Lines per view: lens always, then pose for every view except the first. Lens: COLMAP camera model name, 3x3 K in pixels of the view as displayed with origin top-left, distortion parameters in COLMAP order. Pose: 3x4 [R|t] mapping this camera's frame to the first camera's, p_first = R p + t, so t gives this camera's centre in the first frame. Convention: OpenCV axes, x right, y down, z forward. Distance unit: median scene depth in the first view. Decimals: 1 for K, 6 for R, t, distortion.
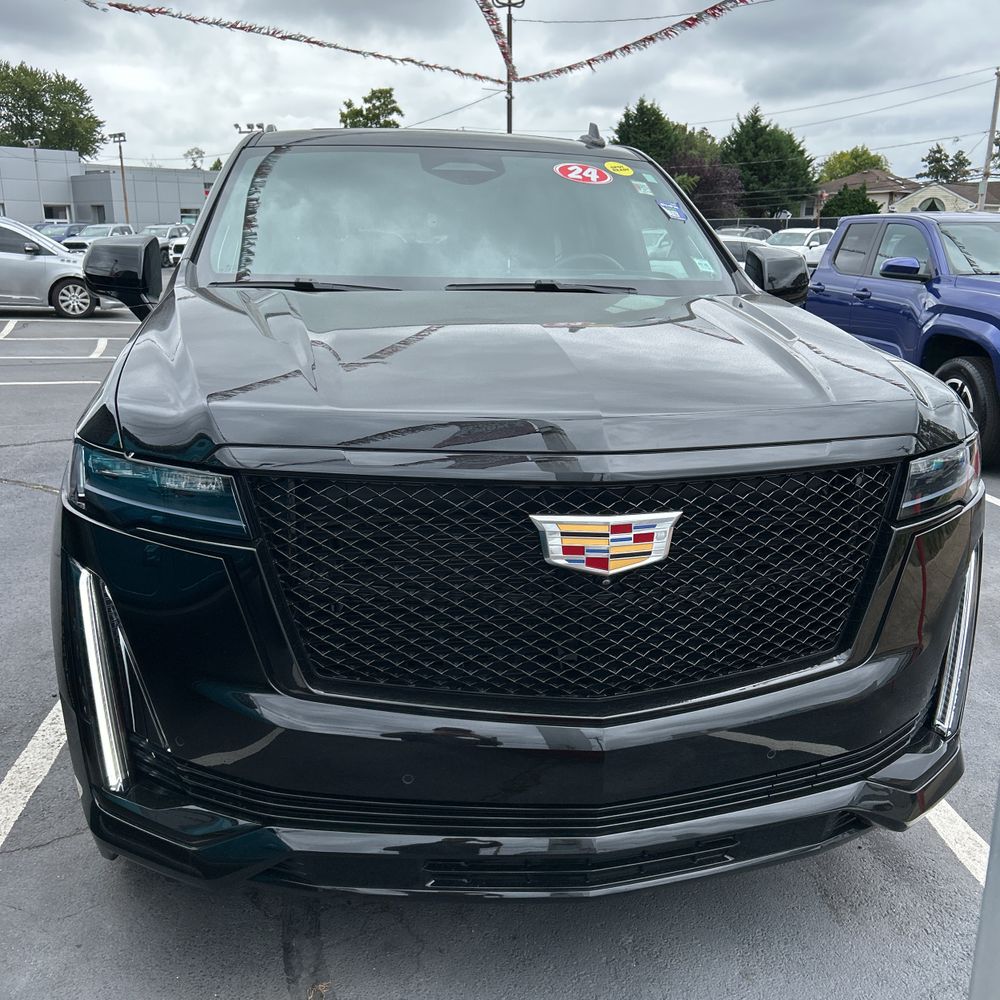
lens RADIAL K [[1033.1, 0, 500.0], [0, 1033.1, 500.0], [0, 0, 1]] dist [0.042900, -0.024077]
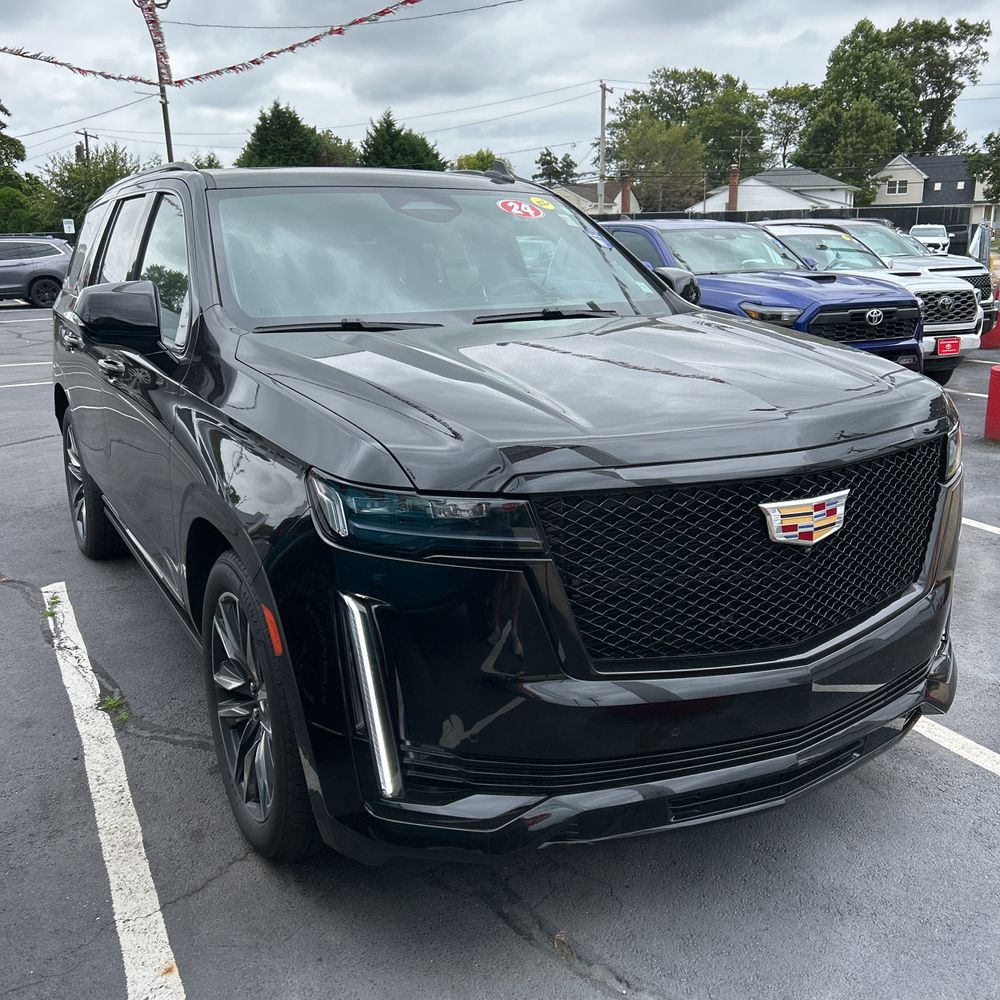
lens RADIAL K [[1033.1, 0, 500.0], [0, 1033.1, 500.0], [0, 0, 1]] dist [0.042900, -0.024077]
pose [[0.943390, -0.109524, 0.313080, -0.509917], [0.109975, 0.993801, 0.016276, -0.035216], [-0.312922, 0.019077, 0.949587, -0.075361]]
